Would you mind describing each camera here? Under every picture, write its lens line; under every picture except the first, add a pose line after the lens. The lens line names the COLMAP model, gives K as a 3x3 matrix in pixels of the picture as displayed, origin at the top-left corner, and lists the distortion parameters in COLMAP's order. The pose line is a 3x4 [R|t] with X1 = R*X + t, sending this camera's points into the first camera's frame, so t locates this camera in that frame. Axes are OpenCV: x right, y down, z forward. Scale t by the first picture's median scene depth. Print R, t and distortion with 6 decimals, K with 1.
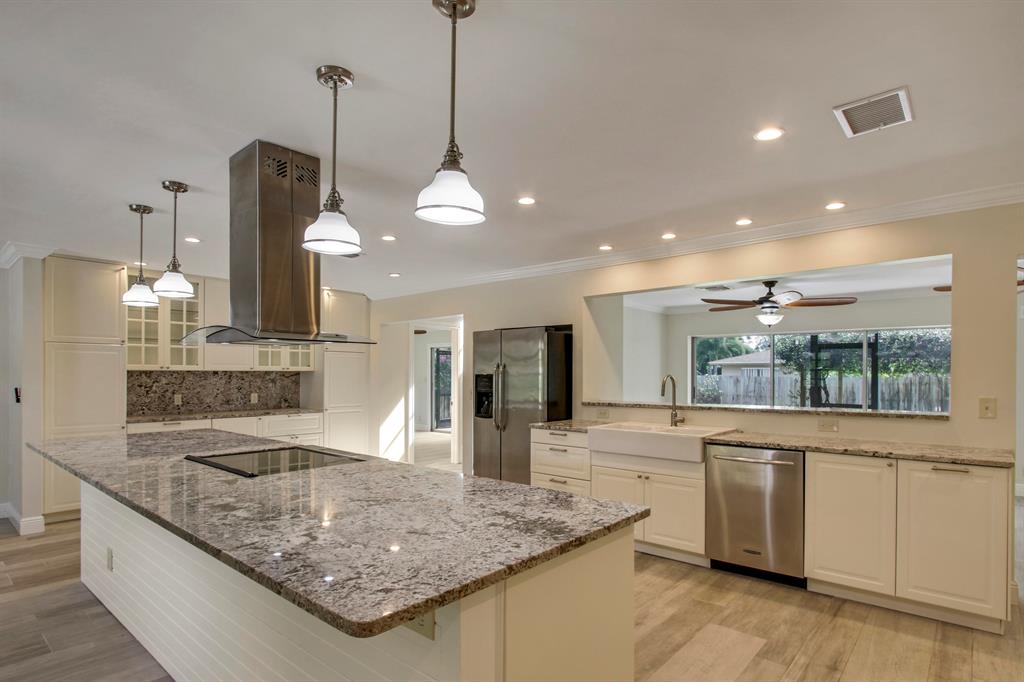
lens RADIAL K [[535.8, 0, 511.6], [0, 535.8, 375.5], [0, 0, 1]] dist [-0.000672, -0.000084]
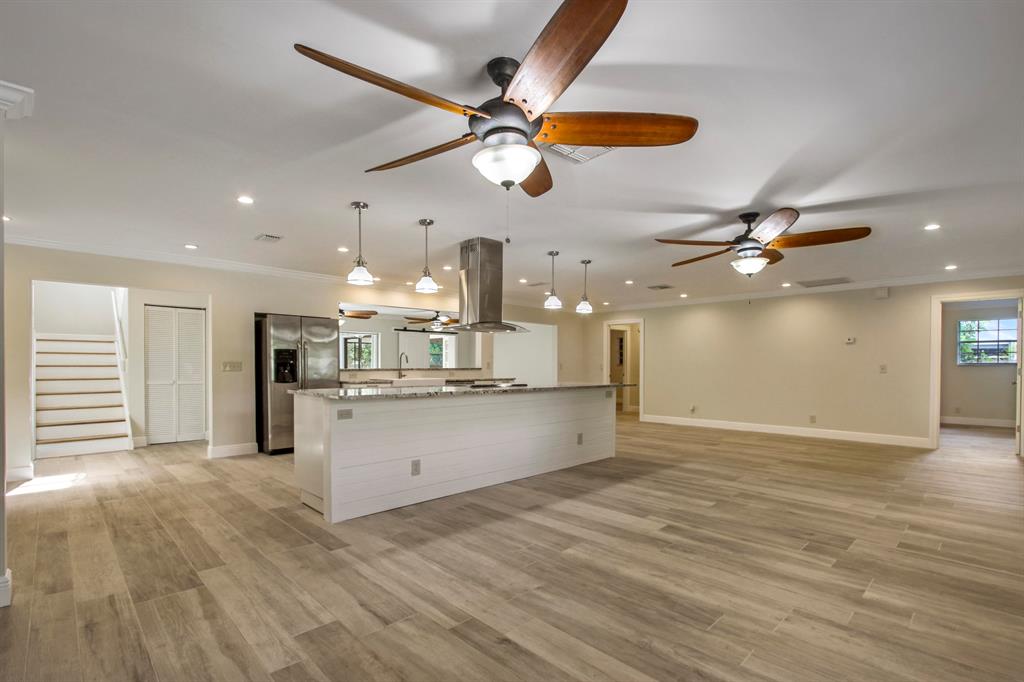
lens RADIAL K [[482.9, 0, 508.7], [0, 482.9, 366.4], [0, 0, 1]] dist [0.000889, 0.000134]
pose [[0.091381, -0.002817, 0.995812, -1.257817], [0.000493, 0.999996, 0.002784, 0.039099], [-0.995816, 0.000237, 0.091382, 0.387766]]
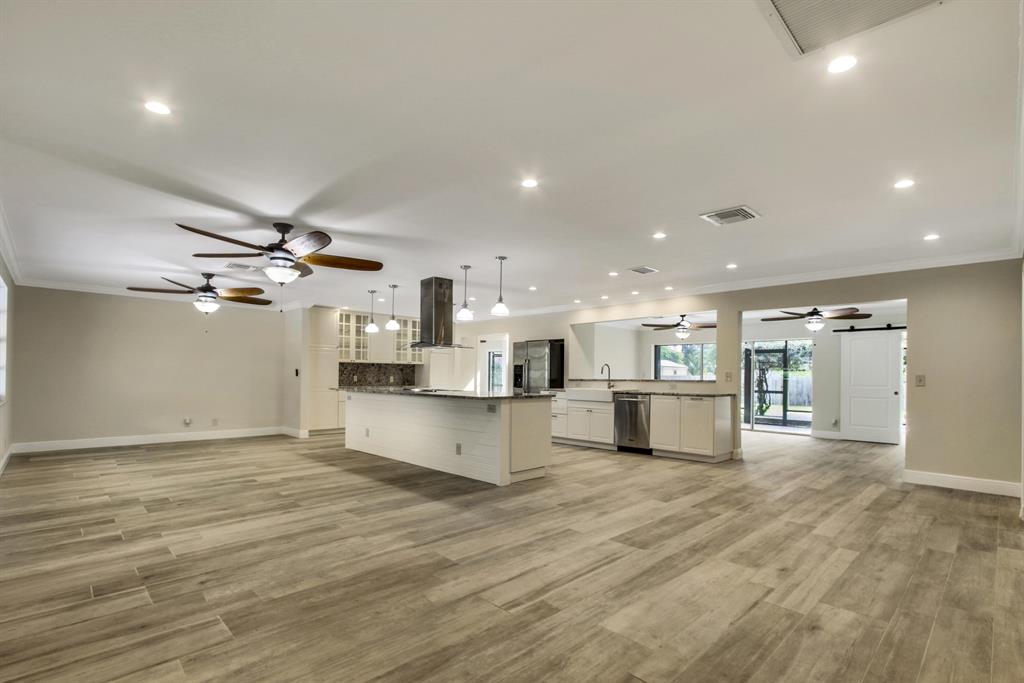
lens RADIAL K [[471.6, 0, 513.2], [0, 471.6, 376.5], [0, 0, 1]] dist [-0.002389, -0.000230]
pose [[0.995794, 0.007855, -0.091280, 0.090327], [-0.008223, 0.999959, -0.003659, 0.049222], [0.091248, 0.004394, 0.995819, -0.726578]]
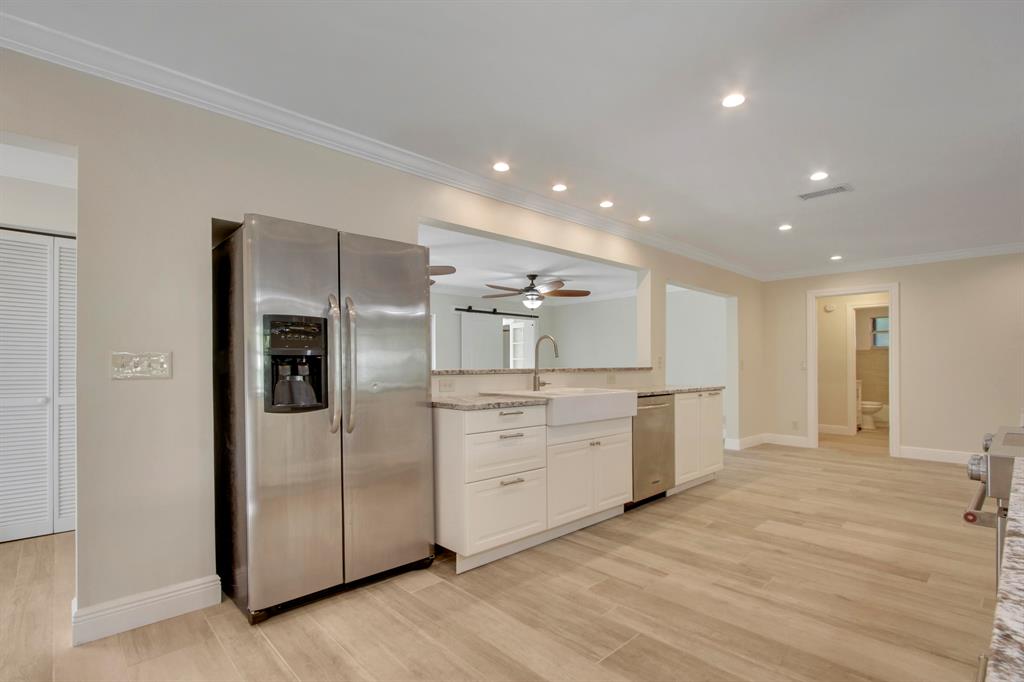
lens RADIAL K [[496.9, 0, 518.1], [0, 496.9, 366.1], [0, 0, 1]] dist [-0.003309, -0.000390]
pose [[0.084887, -0.003333, 0.996385, -0.487811], [0.002699, 0.999992, 0.003115, 0.043067], [-0.996387, 0.002424, 0.084895, 0.844843]]
